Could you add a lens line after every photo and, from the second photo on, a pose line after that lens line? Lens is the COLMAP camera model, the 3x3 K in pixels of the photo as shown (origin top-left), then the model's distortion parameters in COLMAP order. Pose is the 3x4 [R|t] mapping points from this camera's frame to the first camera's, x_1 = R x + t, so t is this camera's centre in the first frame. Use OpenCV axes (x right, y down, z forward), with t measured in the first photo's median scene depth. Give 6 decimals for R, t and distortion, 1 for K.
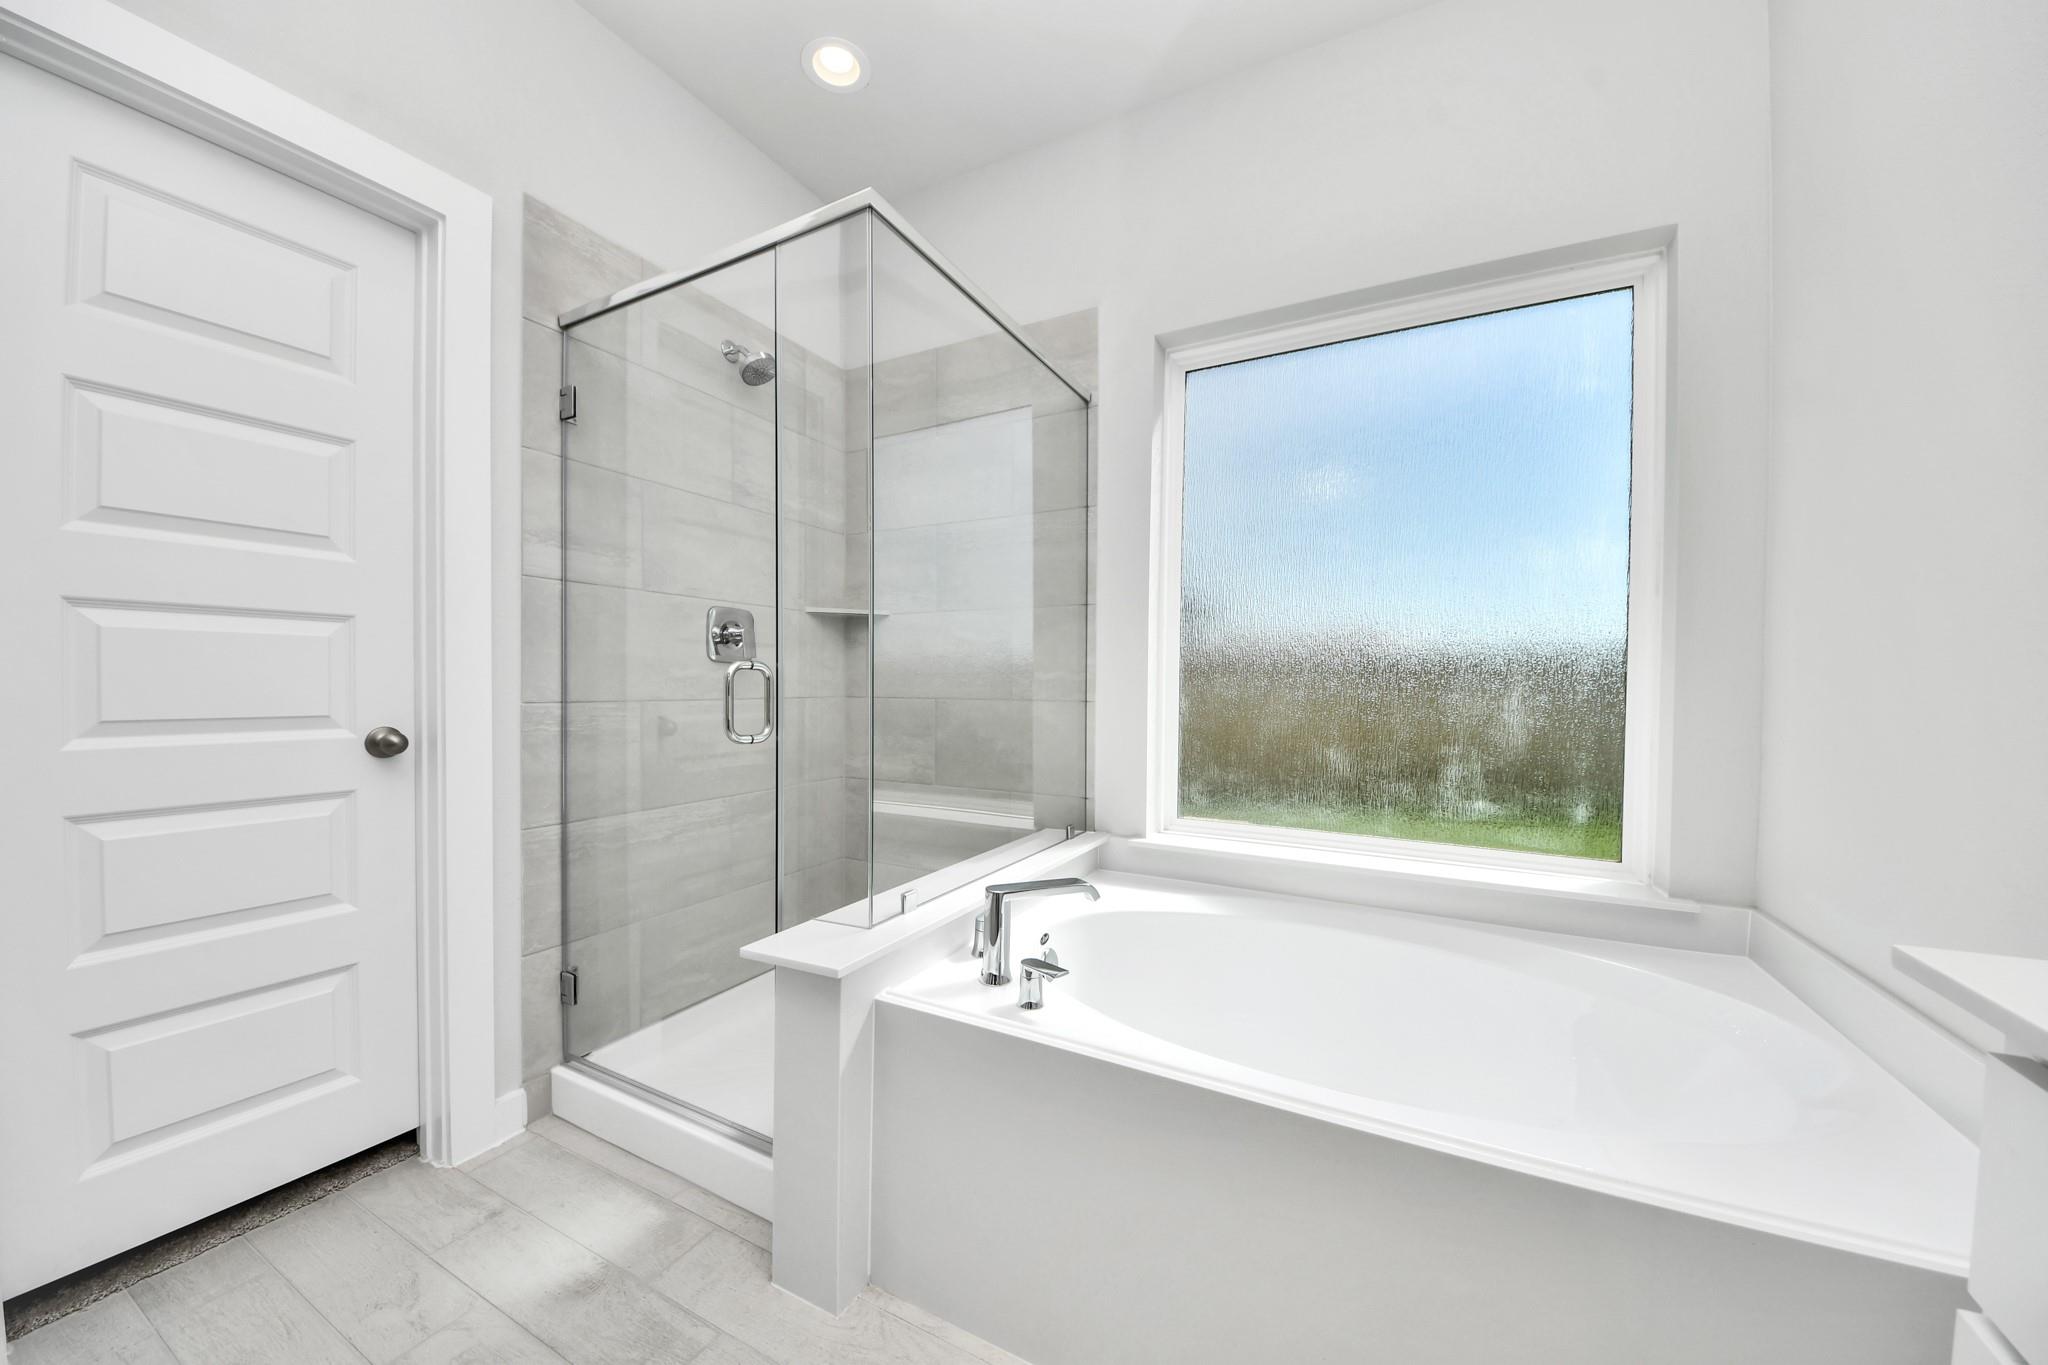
lens RADIAL K [[726.6, 0, 1028.4], [0, 726.6, 691.2], [0, 0, 1]] dist [0.000924, -0.000730]
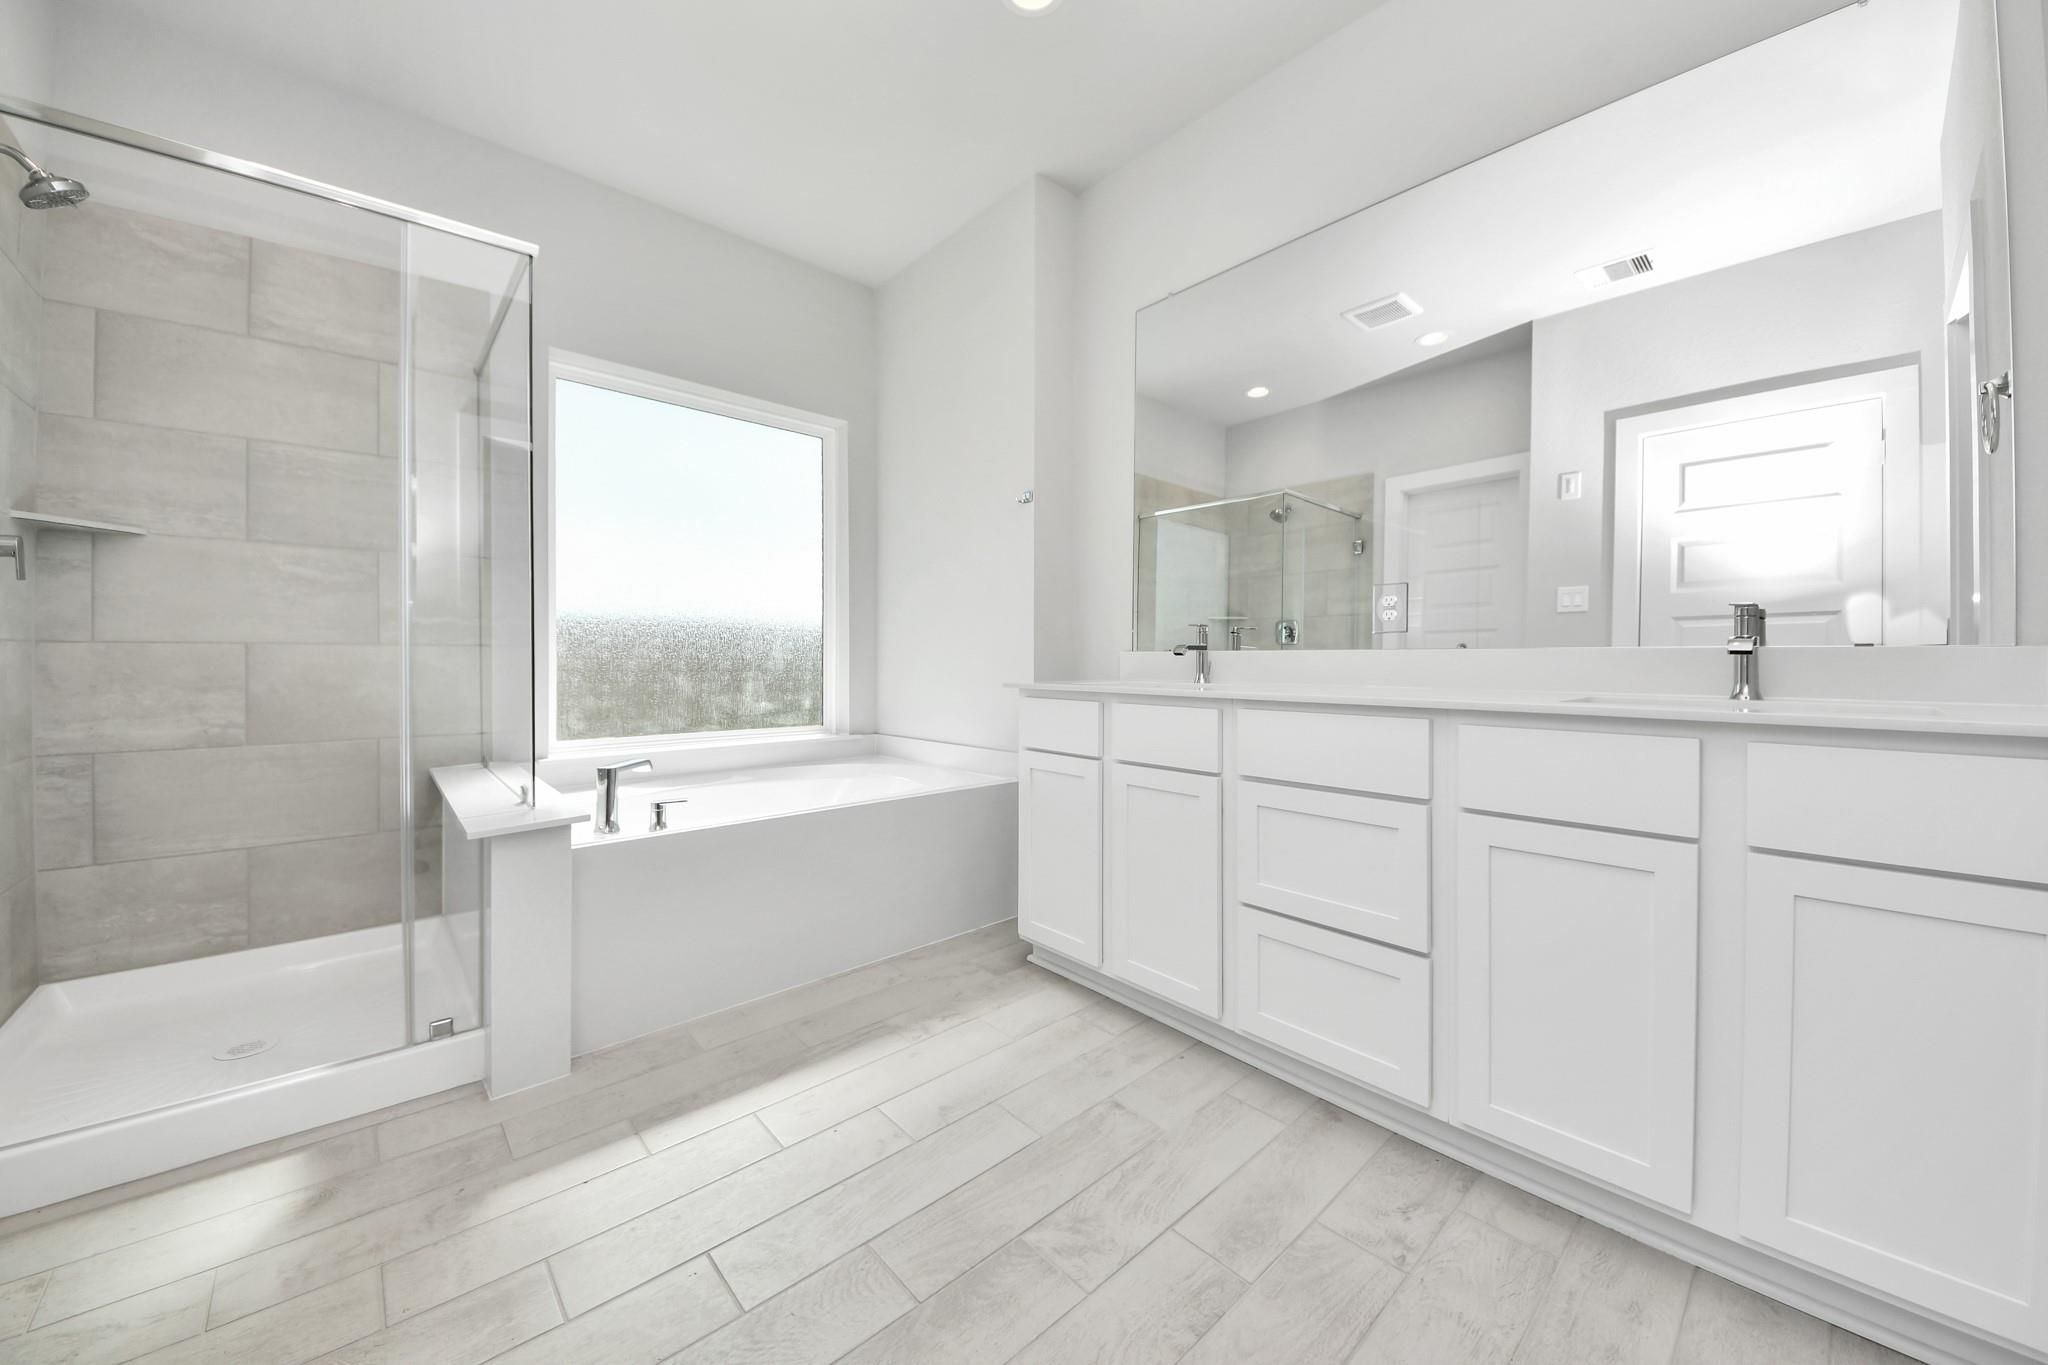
lens RADIAL K [[726.6, 0, 1023.6], [0, 726.6, 661.6], [0, 0, 1]] dist [0.000924, -0.000730]
pose [[0.346354, -0.014214, 0.937996, -0.758127], [0.010988, 0.999878, 0.011095, 0.039280], [-0.938039, 0.006464, 0.346468, -0.178401]]
